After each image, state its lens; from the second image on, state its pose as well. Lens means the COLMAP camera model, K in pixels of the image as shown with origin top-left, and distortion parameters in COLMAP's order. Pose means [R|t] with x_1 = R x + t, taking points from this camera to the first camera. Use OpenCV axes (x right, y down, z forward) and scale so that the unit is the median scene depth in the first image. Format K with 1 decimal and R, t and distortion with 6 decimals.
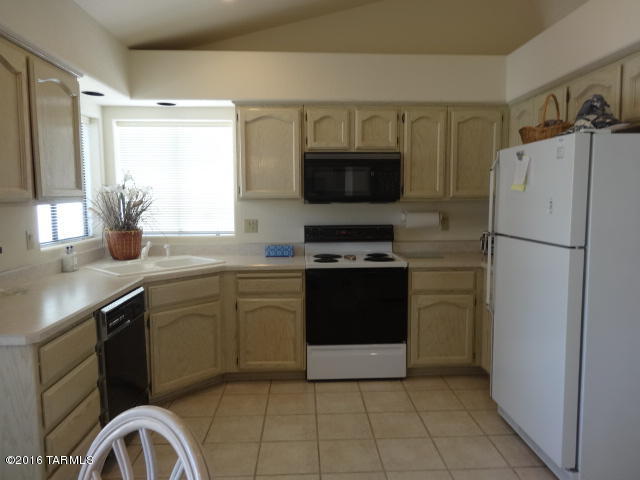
lens RADIAL K [[473.5, 0, 320.5], [0, 473.5, 240.2], [0, 0, 1]] dist [0.007164, -0.002756]
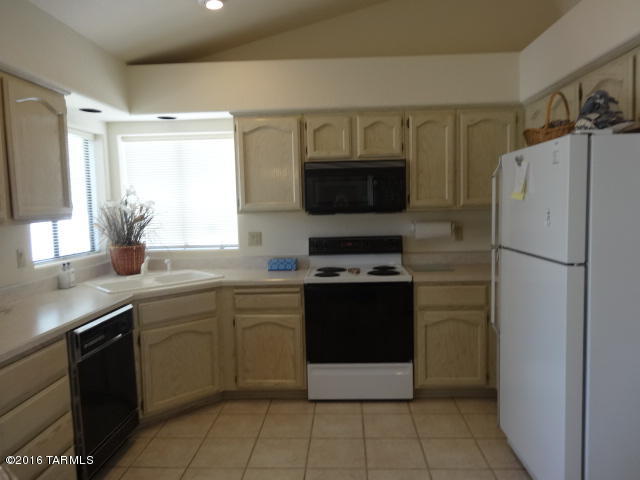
lens RADIAL K [[473.5, 0, 320.1], [0, 473.5, 241.0], [0, 0, 1]] dist [0.007164, -0.002756]
pose [[0.995393, -0.012817, -0.095019, 0.091602], [0.011692, 0.999855, -0.012384, -0.013554], [0.095164, 0.011216, 0.995398, 0.046411]]
